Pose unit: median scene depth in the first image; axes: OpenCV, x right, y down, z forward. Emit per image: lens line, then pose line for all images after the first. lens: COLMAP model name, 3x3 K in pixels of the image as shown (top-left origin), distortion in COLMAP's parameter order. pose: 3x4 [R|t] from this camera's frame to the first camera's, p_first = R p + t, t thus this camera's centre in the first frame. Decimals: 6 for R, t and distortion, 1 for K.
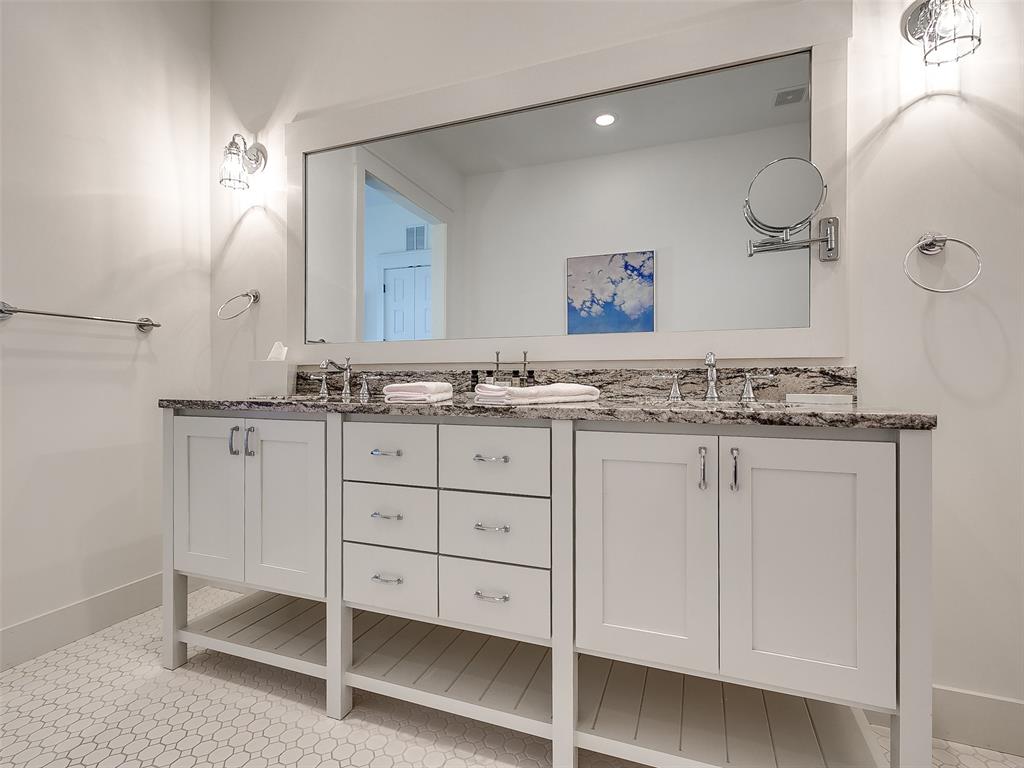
lens RADIAL K [[506.8, 0, 512.0], [0, 506.8, 384.0], [0, 0, 1]] dist [-0.001005, -0.000543]
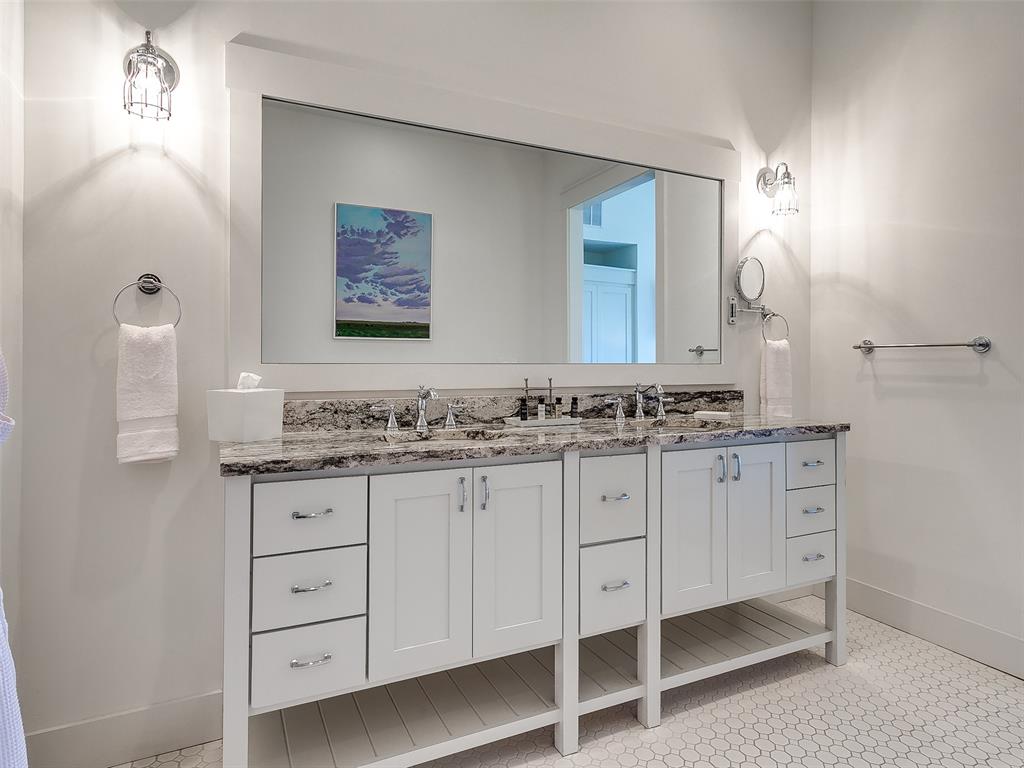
lens RADIAL K [[571.0, 0, 512.0], [0, 571.0, 384.0], [0, 0, 1]] dist [0.028235, -0.000113]
pose [[0.700466, -0.017567, 0.713470, -0.902410], [0.005709, 0.999803, 0.019012, -0.075338], [-0.713663, -0.009244, 0.700428, 0.203371]]
